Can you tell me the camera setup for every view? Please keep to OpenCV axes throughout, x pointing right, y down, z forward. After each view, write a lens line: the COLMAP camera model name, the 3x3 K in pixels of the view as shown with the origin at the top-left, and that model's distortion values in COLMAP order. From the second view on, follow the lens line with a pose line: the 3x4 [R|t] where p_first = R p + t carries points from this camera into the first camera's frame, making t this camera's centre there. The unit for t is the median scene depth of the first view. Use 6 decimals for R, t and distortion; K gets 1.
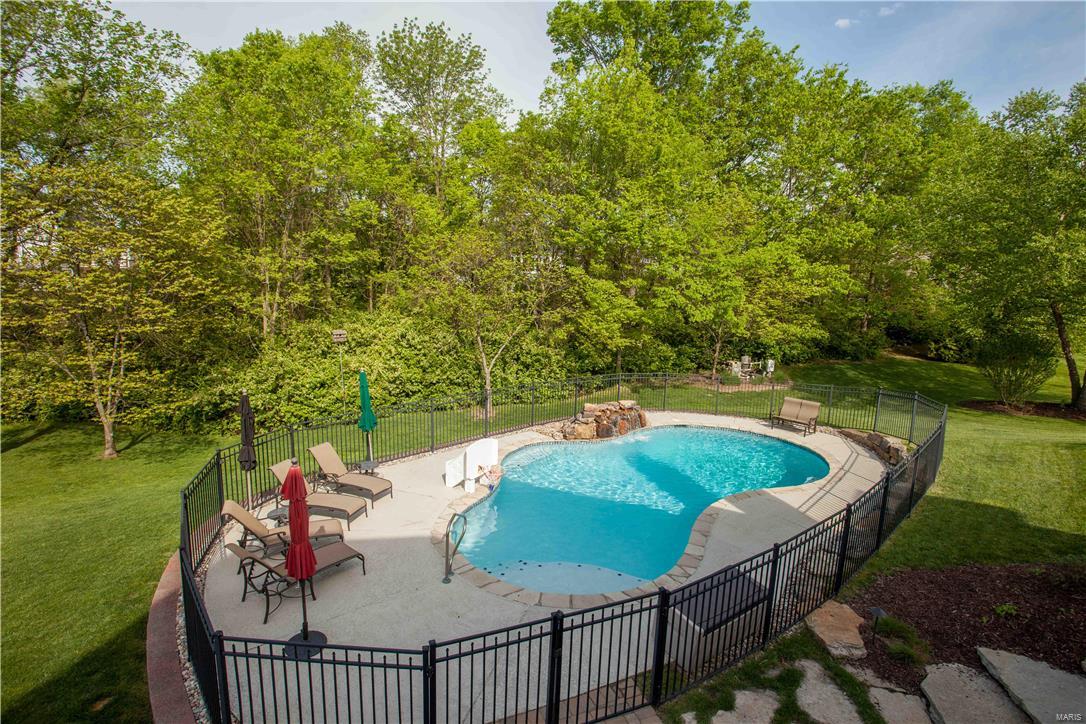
lens RADIAL K [[537.3, 0, 541.8], [0, 537.3, 359.8], [0, 0, 1]] dist [-0.061719, 0.025669]
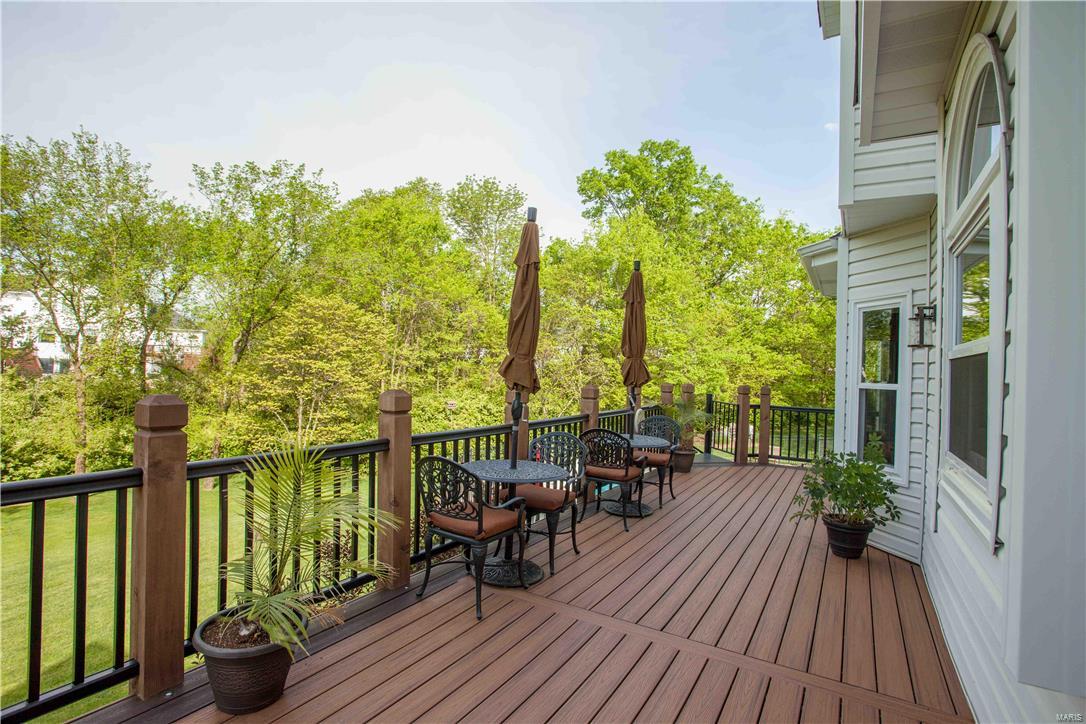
lens RADIAL K [[537.3, 0, 541.8], [0, 537.3, 359.8], [0, 0, 1]] dist [-0.061719, 0.025669]
pose [[0.999959, -0.003839, 0.008161, -0.125120], [0.005187, 0.985050, -0.172193, 0.076479], [-0.007378, 0.172228, 0.985029, -0.392458]]
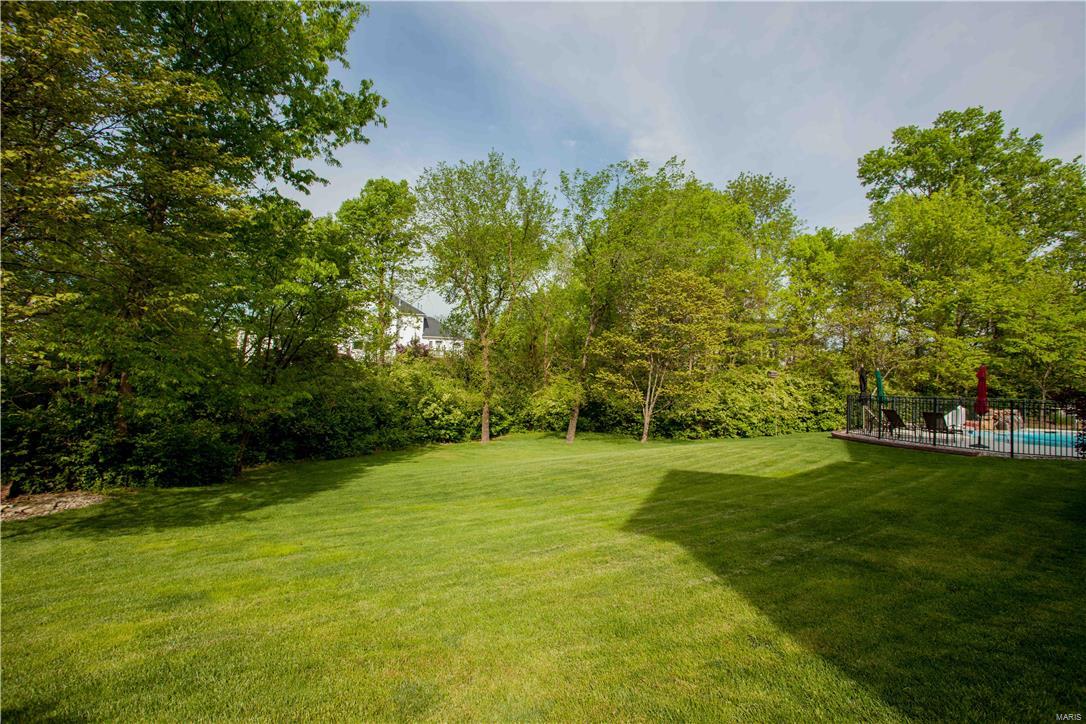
lens RADIAL K [[537.3, 0, 541.8], [0, 537.3, 359.8], [0, 0, 1]] dist [-0.061719, 0.025669]
pose [[0.952517, -0.016250, -0.304053, -0.474282], [-0.046014, 0.979425, -0.196493, 0.214113], [0.300990, 0.201154, 0.932171, -0.551854]]
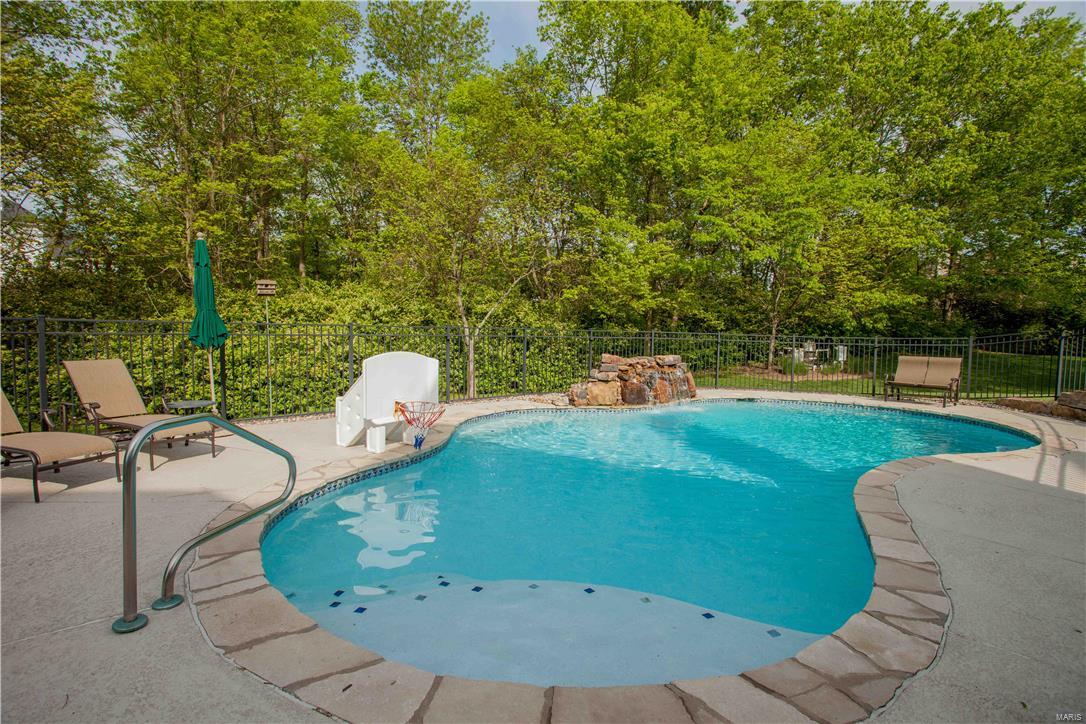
lens RADIAL K [[532.3, 0, 536.7], [0, 532.3, 360.4], [0, 0, 1]] dist [-0.086553, 0.049428]
pose [[0.998902, -0.011160, -0.045498, 0.022400], [0.006589, 0.995027, -0.099385, 0.113072], [0.046381, 0.098976, 0.994008, 0.268579]]
